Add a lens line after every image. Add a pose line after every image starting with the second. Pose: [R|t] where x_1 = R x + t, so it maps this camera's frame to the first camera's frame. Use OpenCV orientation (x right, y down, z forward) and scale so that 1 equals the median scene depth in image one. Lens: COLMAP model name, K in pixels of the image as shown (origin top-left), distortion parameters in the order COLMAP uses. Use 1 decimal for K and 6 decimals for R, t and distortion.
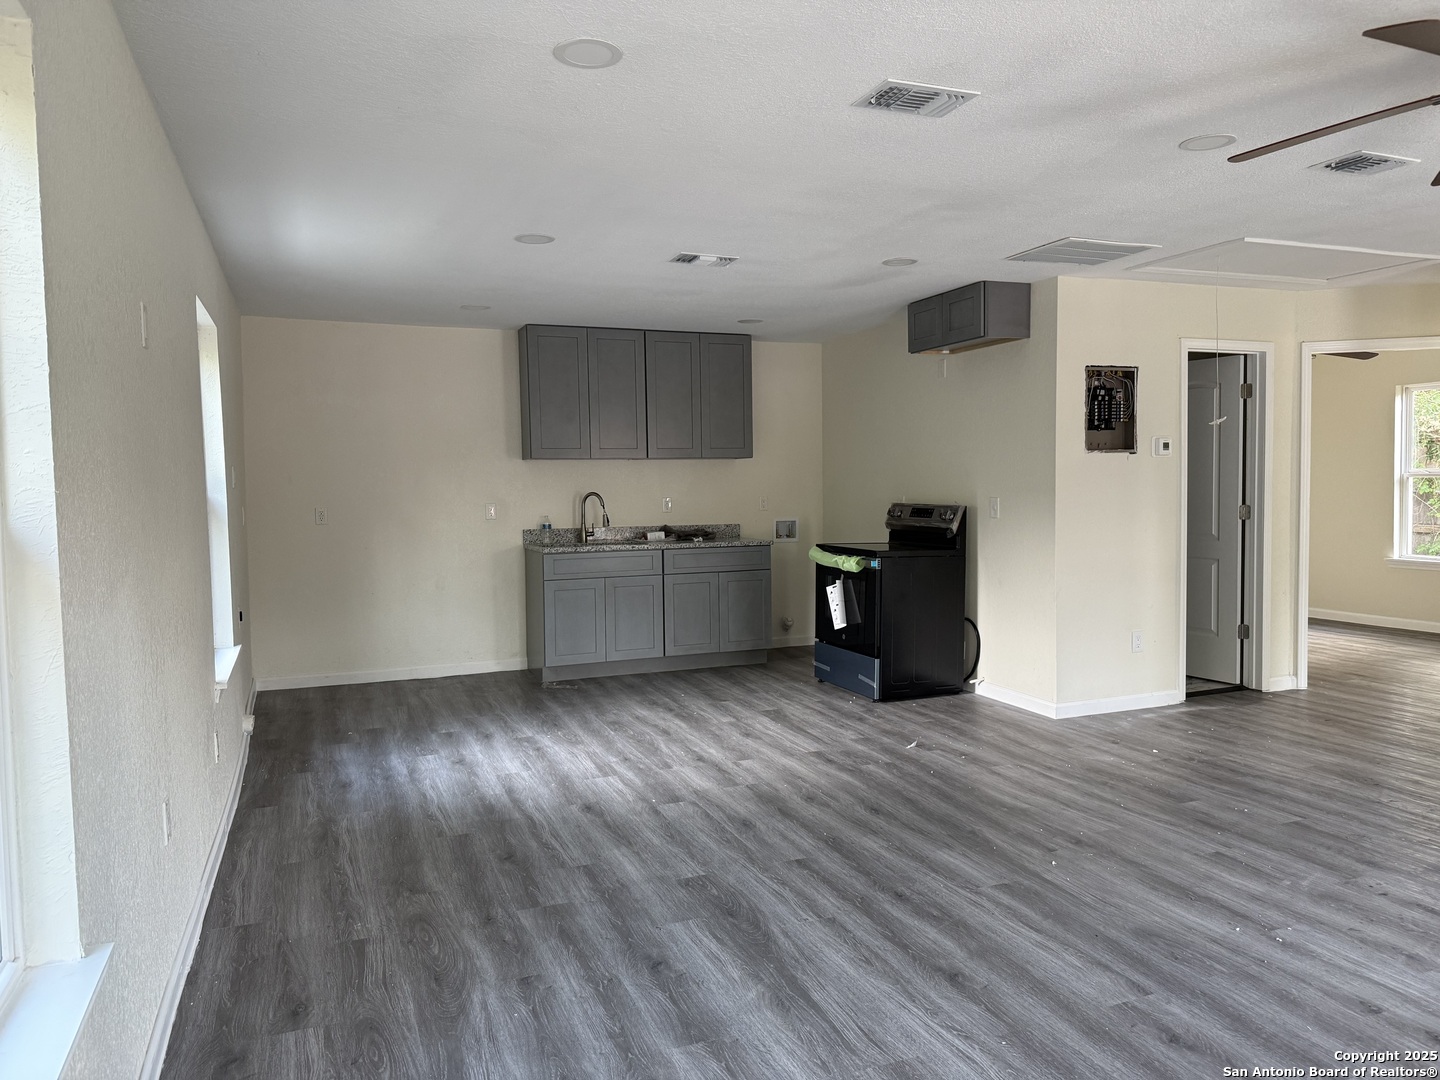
lens RADIAL K [[1008.4, 0, 726.6], [0, 1008.4, 534.5], [0, 0, 1]] dist [0.056105, -0.071954]
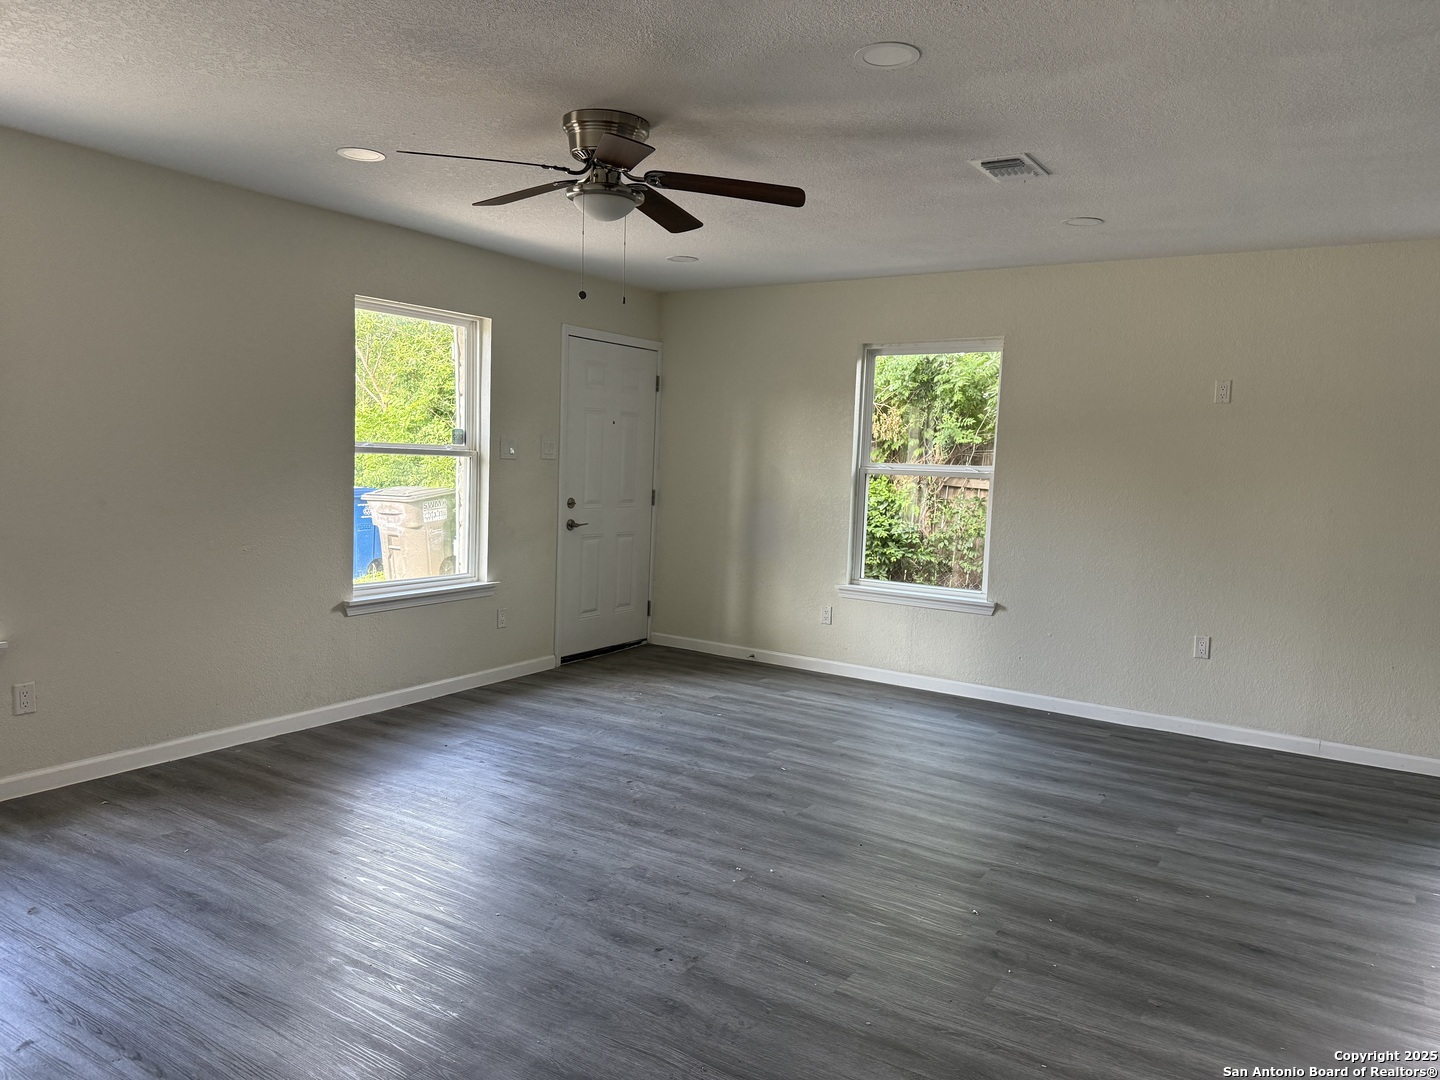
lens RADIAL K [[1009.5, 0, 709.0], [0, 1009.5, 530.2], [0, 0, 1]] dist [0.090494, -0.132618]
pose [[-0.824561, 0.028444, -0.565057, 1.111001], [-0.056028, 0.989721, 0.131580, -0.119888], [0.562991, 0.140155, -0.814492, 1.713323]]
